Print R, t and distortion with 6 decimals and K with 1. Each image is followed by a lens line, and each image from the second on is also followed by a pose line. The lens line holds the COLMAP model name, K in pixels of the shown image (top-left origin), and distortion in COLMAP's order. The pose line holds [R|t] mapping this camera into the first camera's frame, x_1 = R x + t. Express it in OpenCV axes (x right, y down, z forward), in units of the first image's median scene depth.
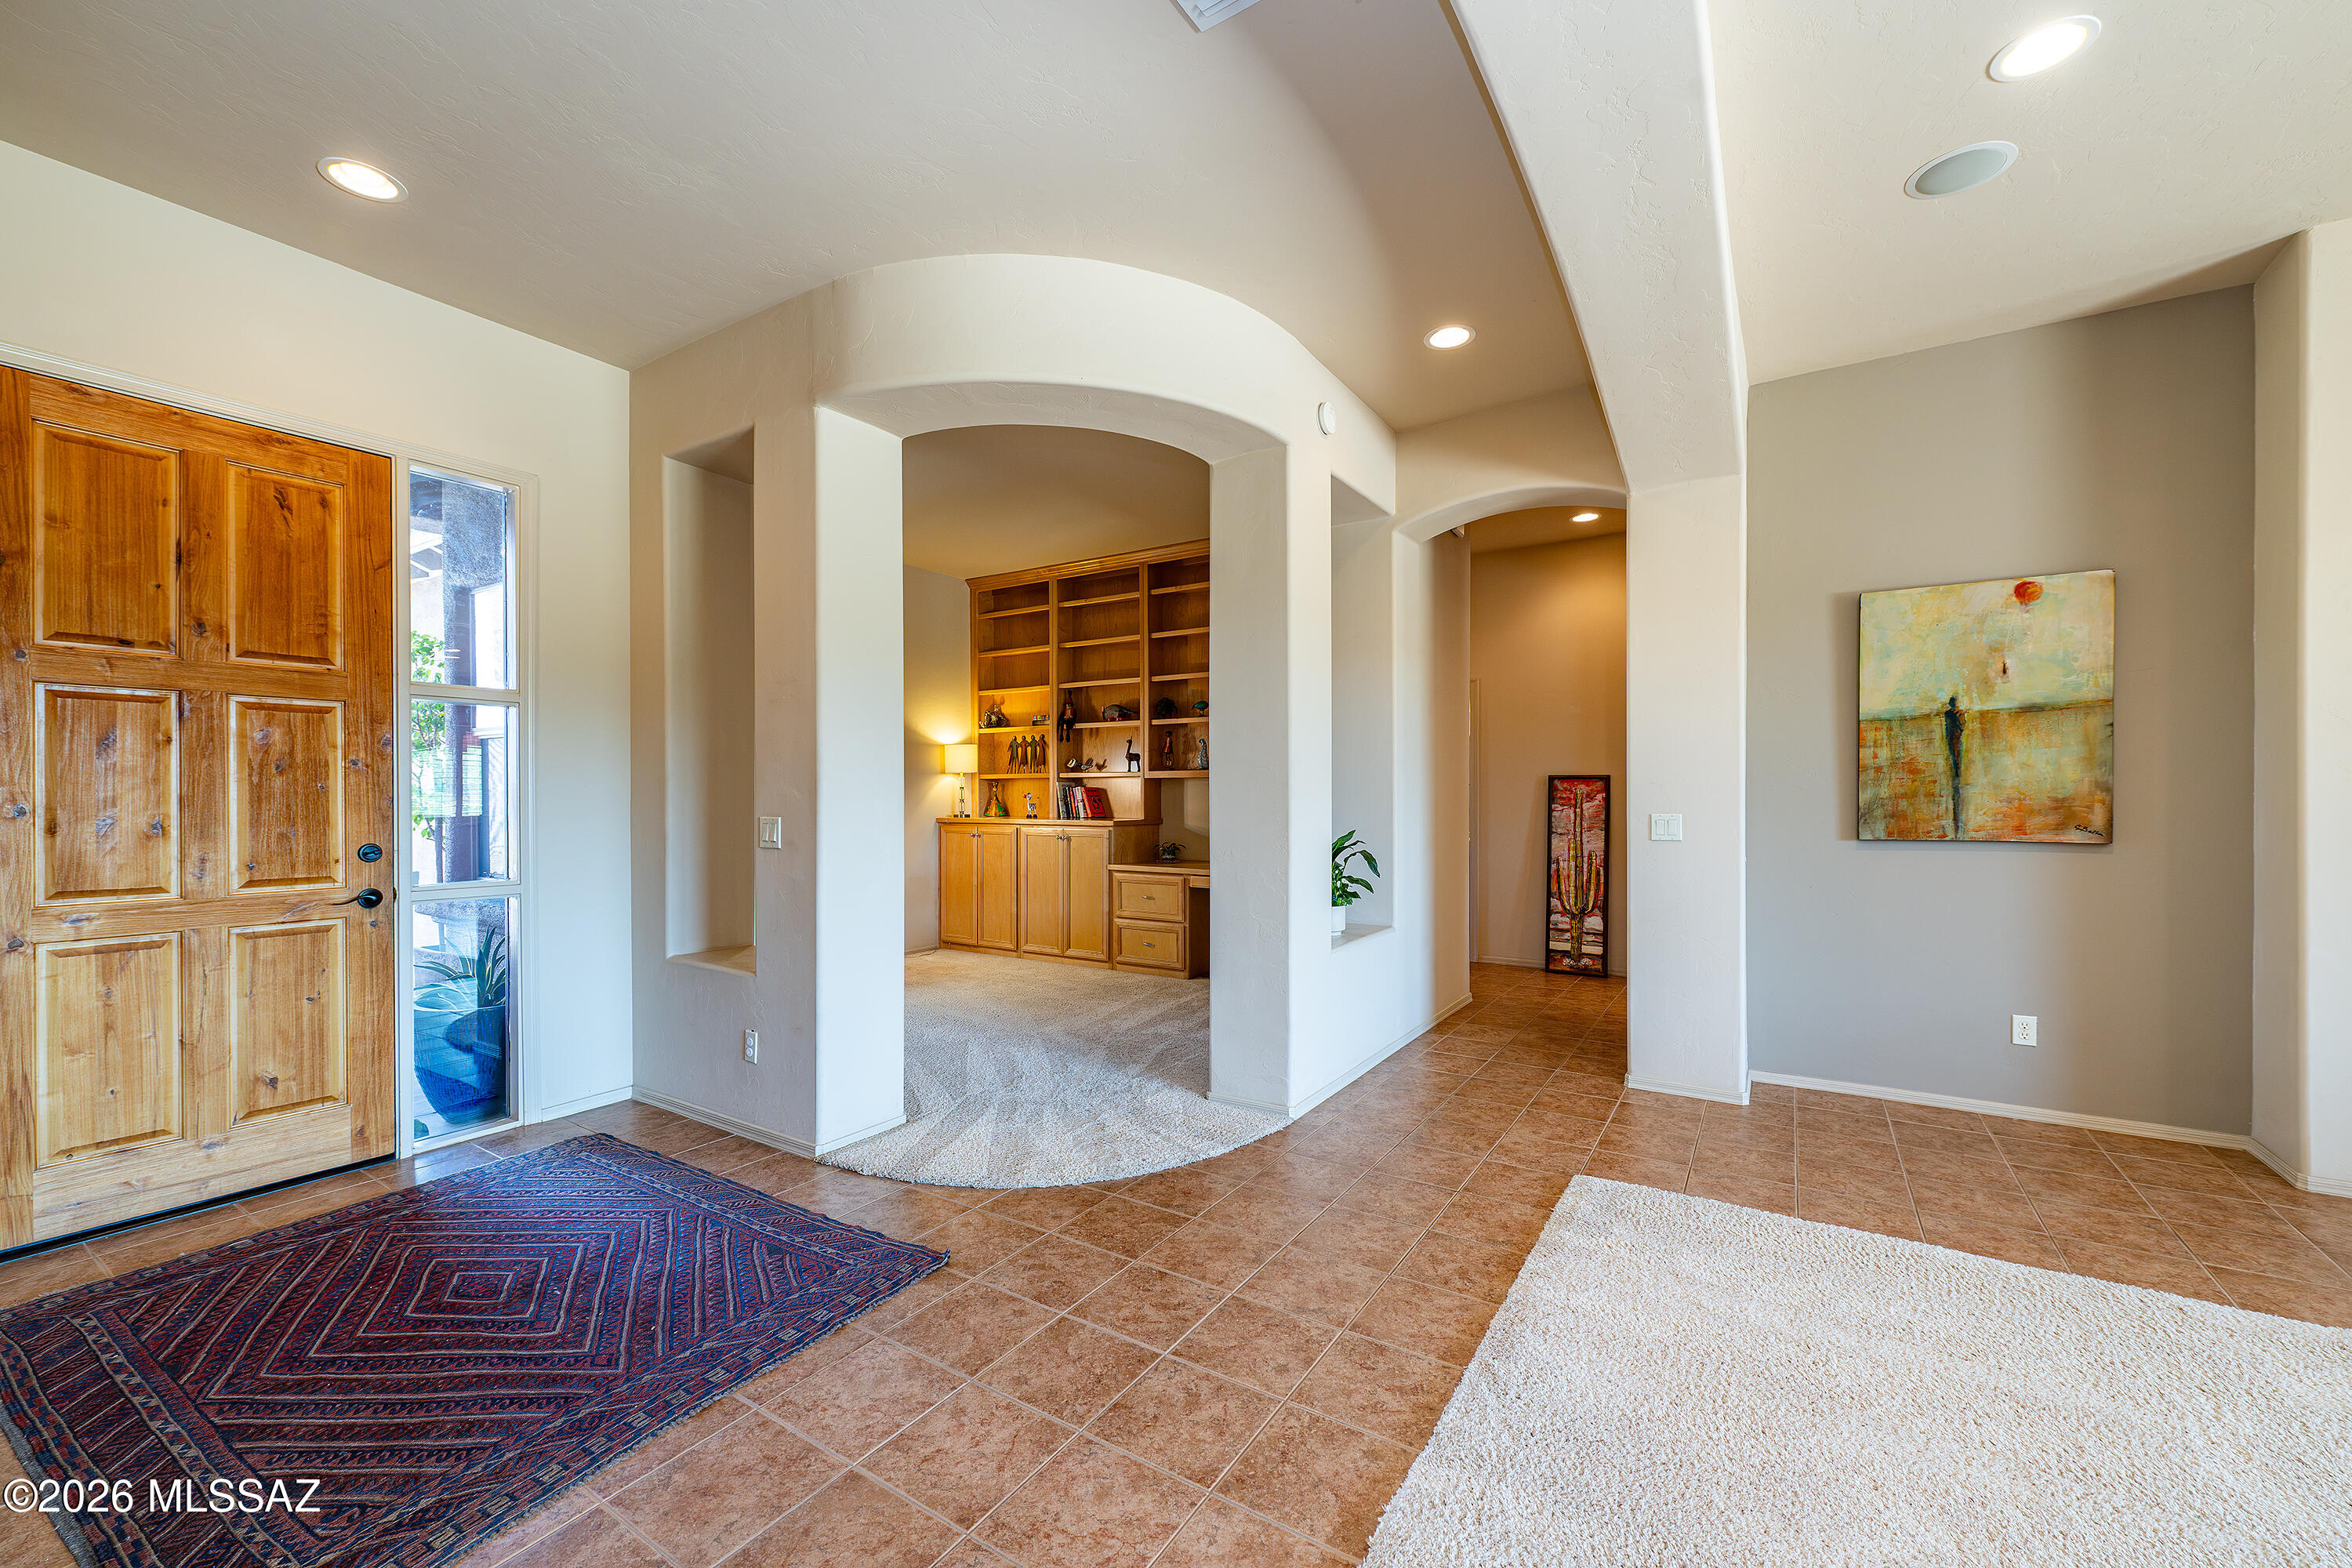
lens RADIAL K [[930.9, 0, 1182.0], [0, 930.9, 801.7], [0, 0, 1]] dist [-0.000182, -0.000034]
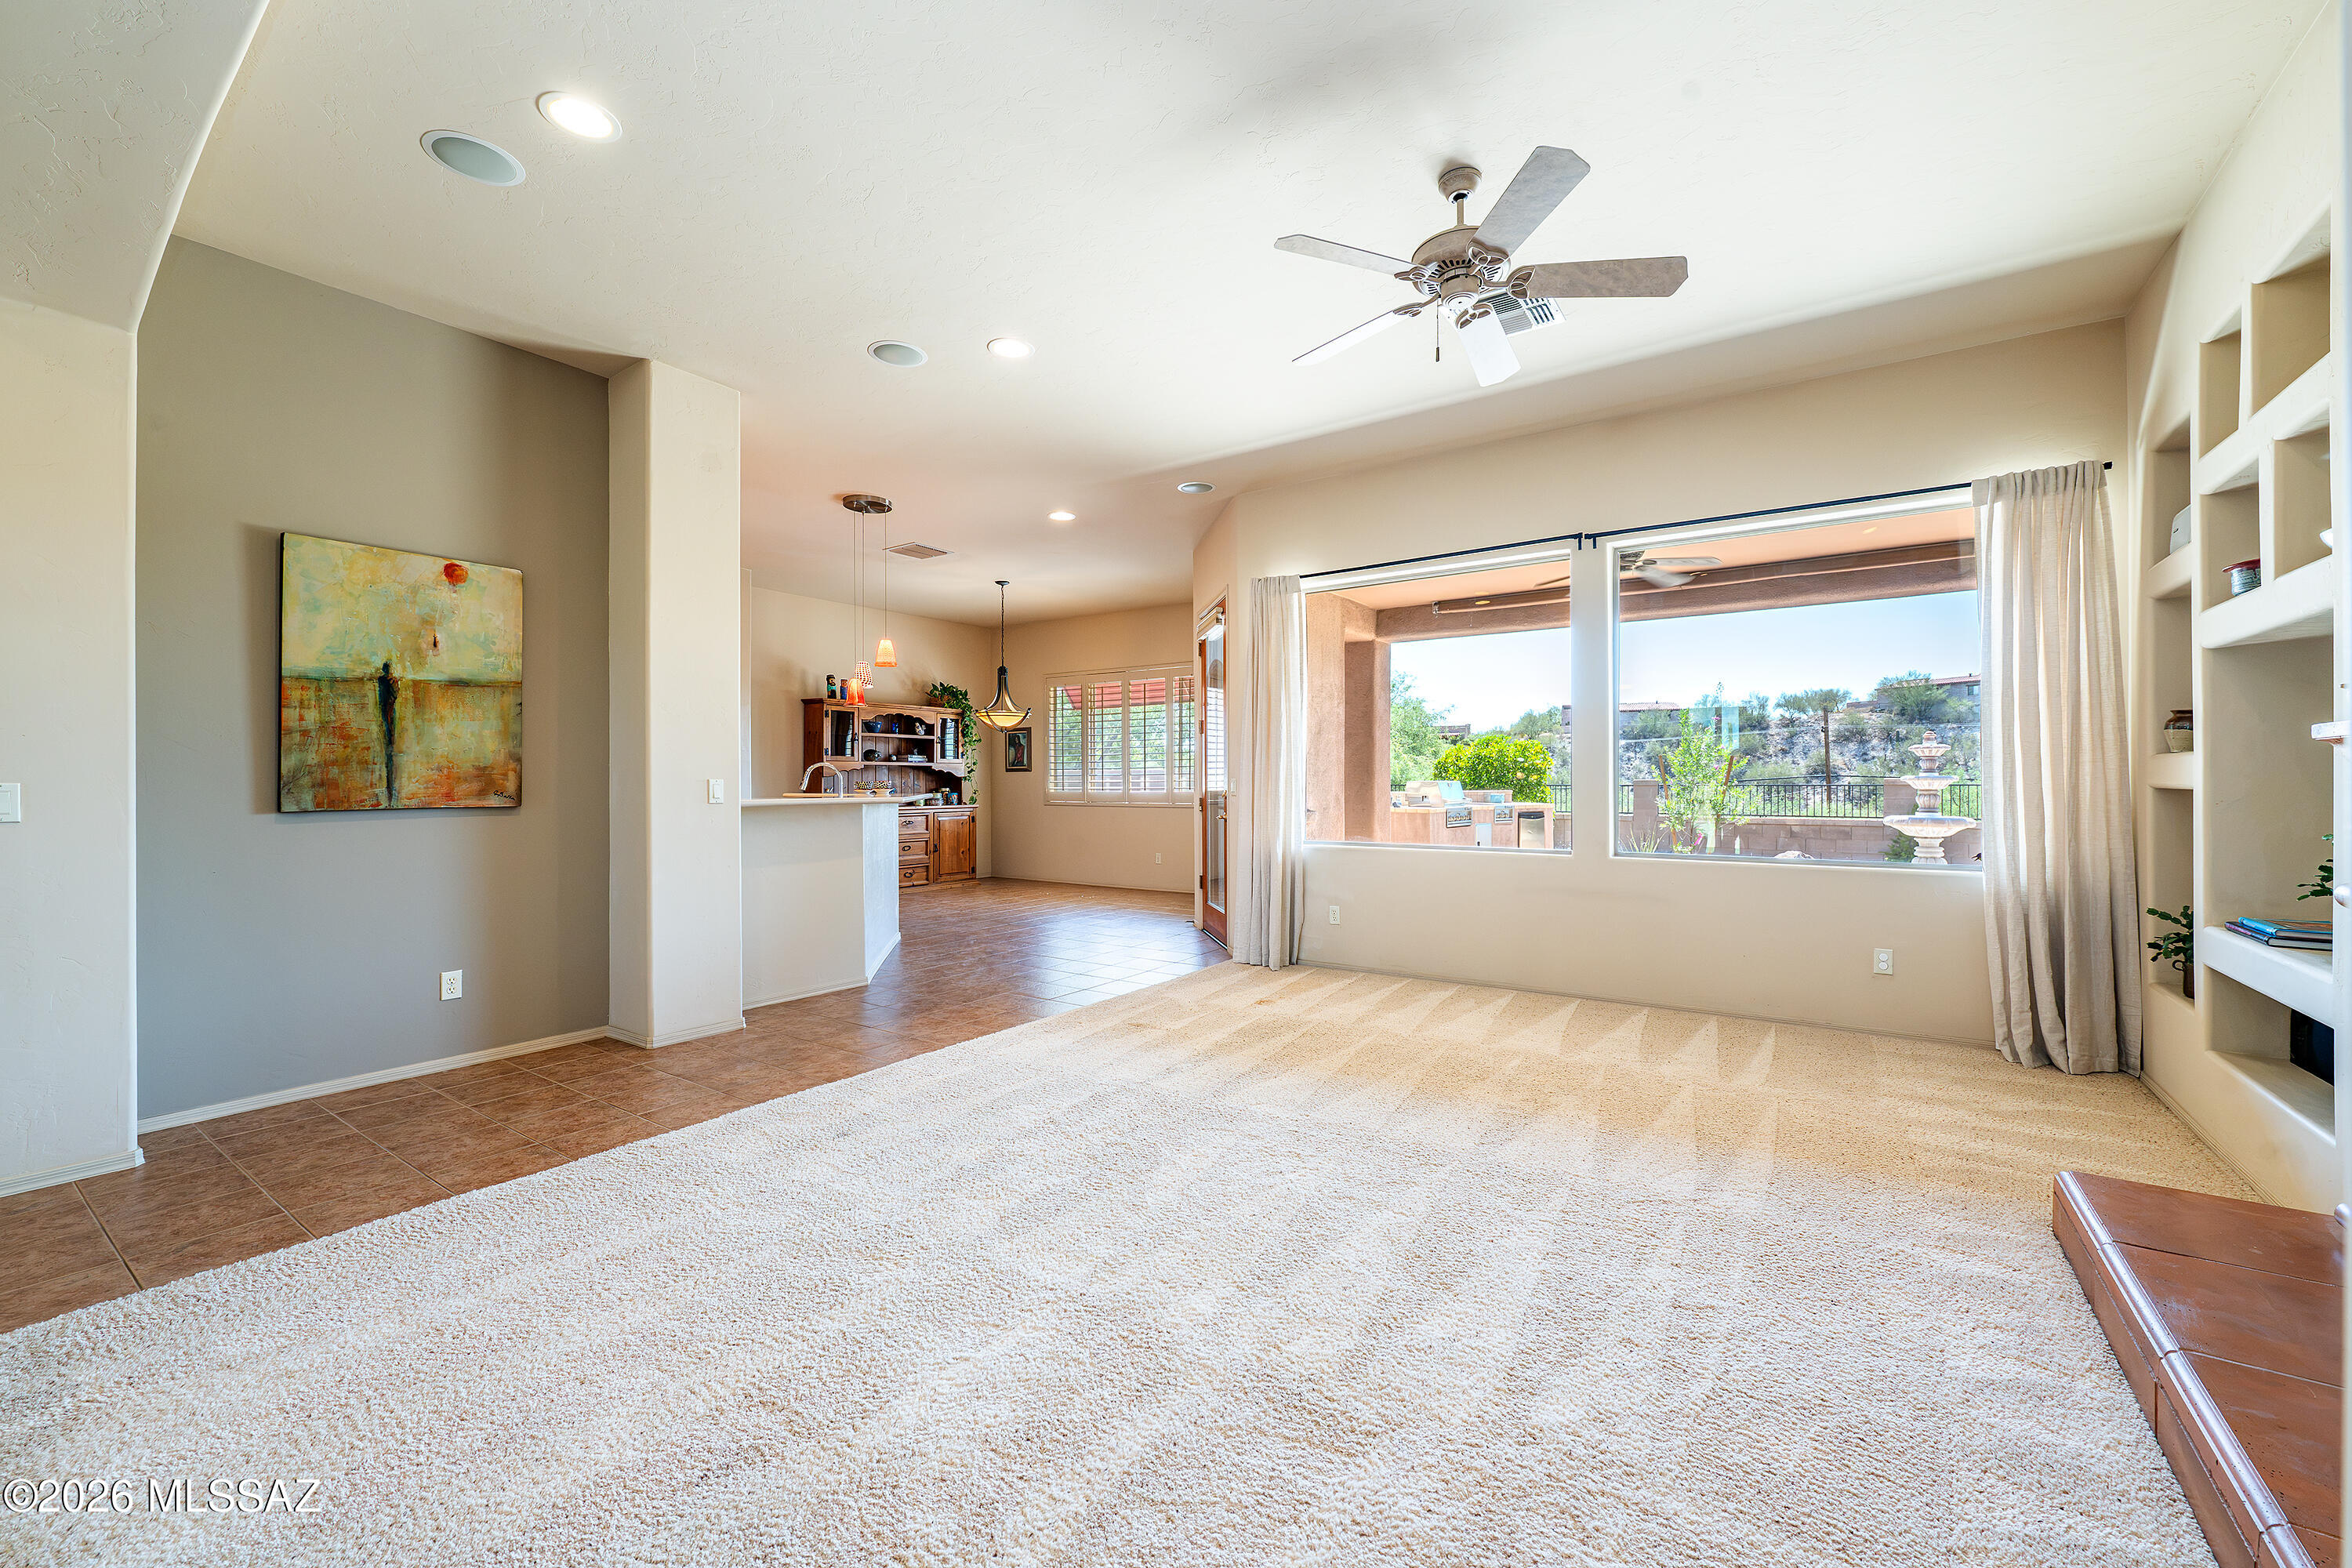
lens RADIAL K [[937.3, 0, 1200.8], [0, 937.3, 790.8], [0, 0, 1]] dist [0.000903, 0.000106]
pose [[0.019729, -0.007449, 0.999778, -0.151244], [0.011323, 0.999910, 0.007227, 0.025744], [-0.999741, 0.011178, 0.019811, 0.121468]]
